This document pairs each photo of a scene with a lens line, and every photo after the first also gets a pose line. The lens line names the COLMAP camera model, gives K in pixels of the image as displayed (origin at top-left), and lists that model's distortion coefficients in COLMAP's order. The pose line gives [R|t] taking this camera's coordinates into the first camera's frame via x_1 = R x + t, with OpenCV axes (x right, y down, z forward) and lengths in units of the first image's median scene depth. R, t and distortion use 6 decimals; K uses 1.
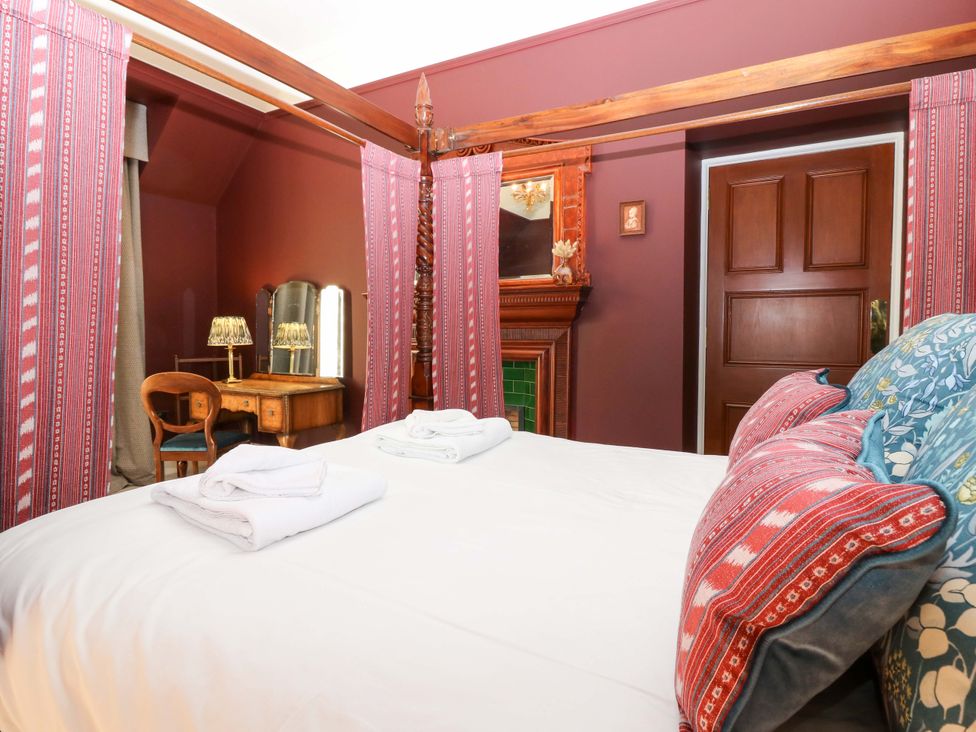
lens RADIAL K [[514.5, 0, 491.2], [0, 514.5, 353.7], [0, 0, 1]] dist [0.000329, -0.016963]
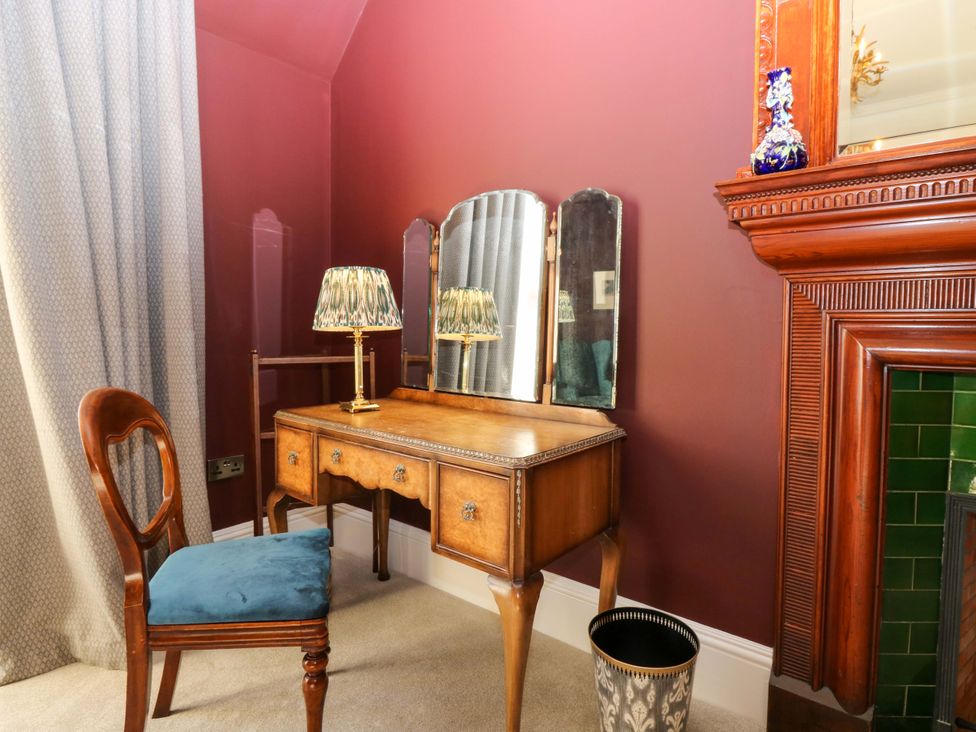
lens RADIAL K [[514.5, 0, 491.2], [0, 514.5, 353.7], [0, 0, 1]] dist [0.000329, -0.016963]
pose [[0.984321, 0.016541, -0.175610, -0.307771], [-0.015801, 0.999859, 0.005611, 0.000525], [0.175679, -0.002748, 0.984444, 0.564387]]
